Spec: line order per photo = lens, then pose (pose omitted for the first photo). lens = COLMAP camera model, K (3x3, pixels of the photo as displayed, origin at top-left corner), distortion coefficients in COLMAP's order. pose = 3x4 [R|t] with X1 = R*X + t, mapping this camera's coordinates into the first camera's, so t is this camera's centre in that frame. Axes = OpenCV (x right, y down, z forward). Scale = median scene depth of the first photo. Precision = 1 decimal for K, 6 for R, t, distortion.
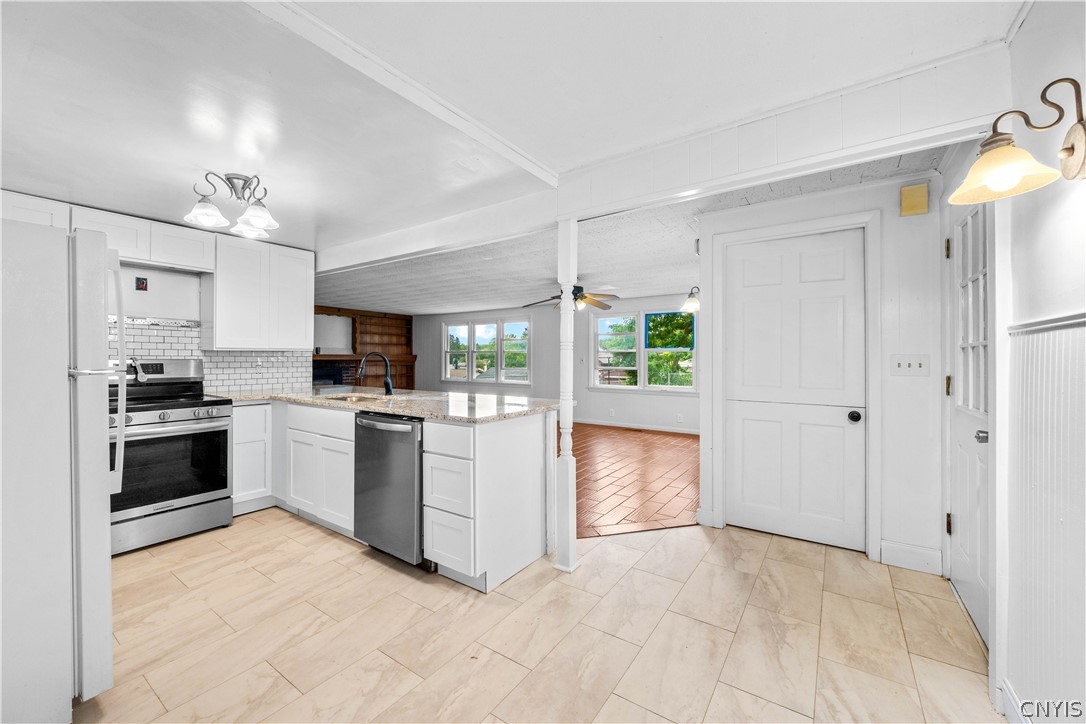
lens RADIAL K [[425.1, 0, 541.7], [0, 425.1, 359.0], [0, 0, 1]] dist [-0.000835, -0.000745]
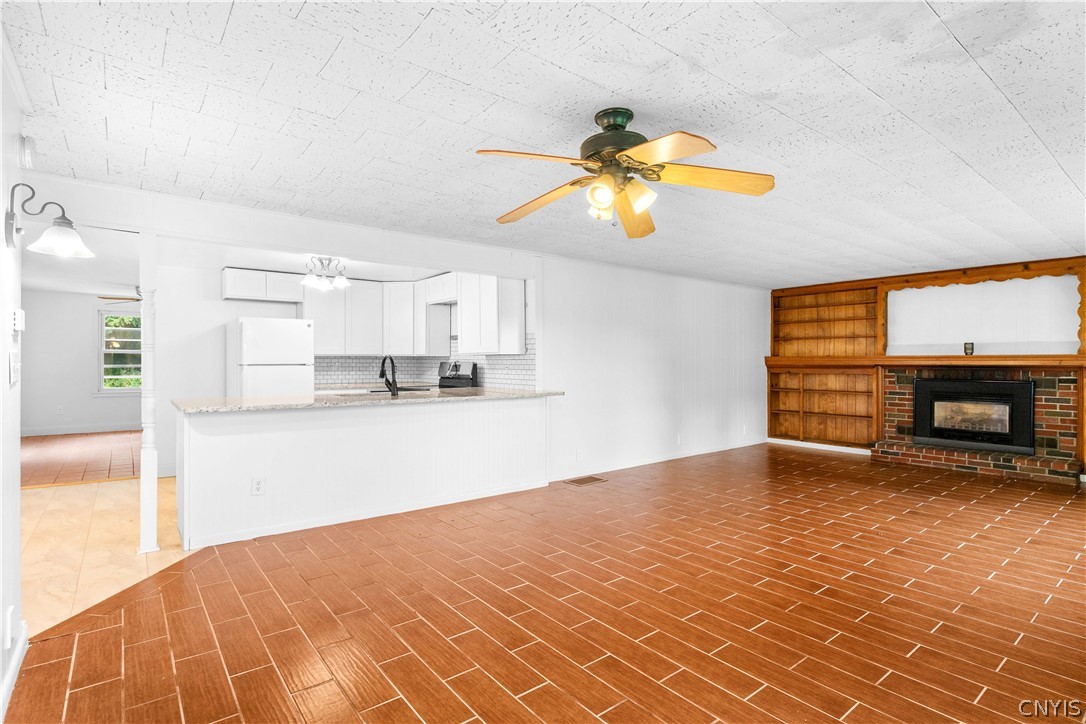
lens RADIAL K [[532.0, 0, 538.4], [0, 532.0, 365.3], [0, 0, 1]] dist [-0.000672, 0.000168]
pose [[-0.299859, 0.005004, -0.953970, 0.274973], [-0.003358, 0.999975, 0.006301, -0.000384], [0.953978, 0.005093, -0.299835, 0.593220]]
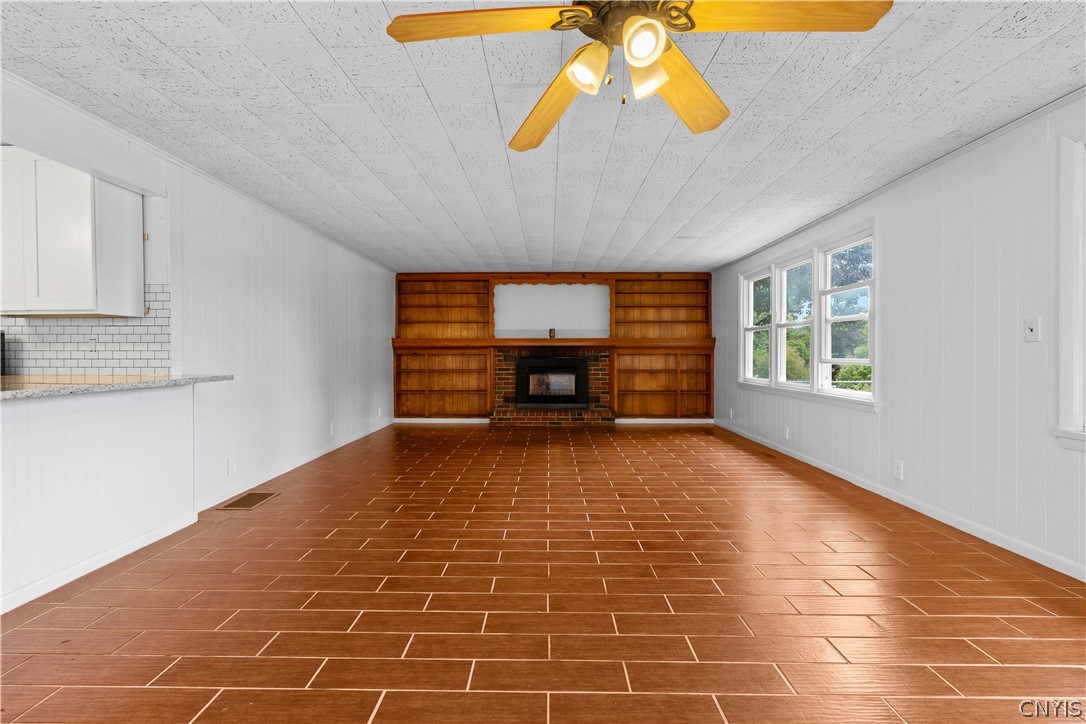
lens RADIAL K [[490.2, 0, 539.5], [0, 490.2, 356.2], [0, 0, 1]] dist [0.001446, 0.000310]
pose [[0.549720, 0.003248, -0.835342, 0.153196], [-0.000559, 0.999994, 0.003521, 0.014999], [0.835349, -0.001468, 0.549719, 0.454766]]
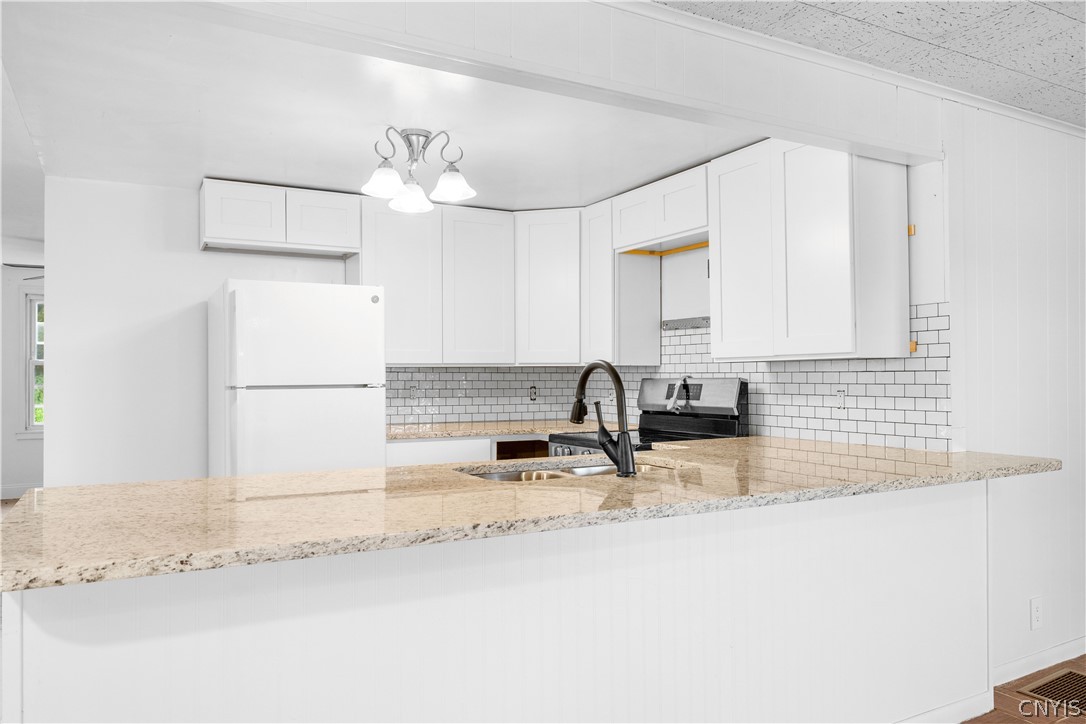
lens RADIAL K [[752.9, 0, 540.7], [0, 752.9, 371.8], [0, 0, 1]] dist [0.000787, -0.002418]
pose [[-0.440361, -0.004879, -0.897807, 0.092763], [0.001956, 0.999978, -0.006393, -0.000927], [0.897819, -0.004571, -0.440342, 0.416806]]
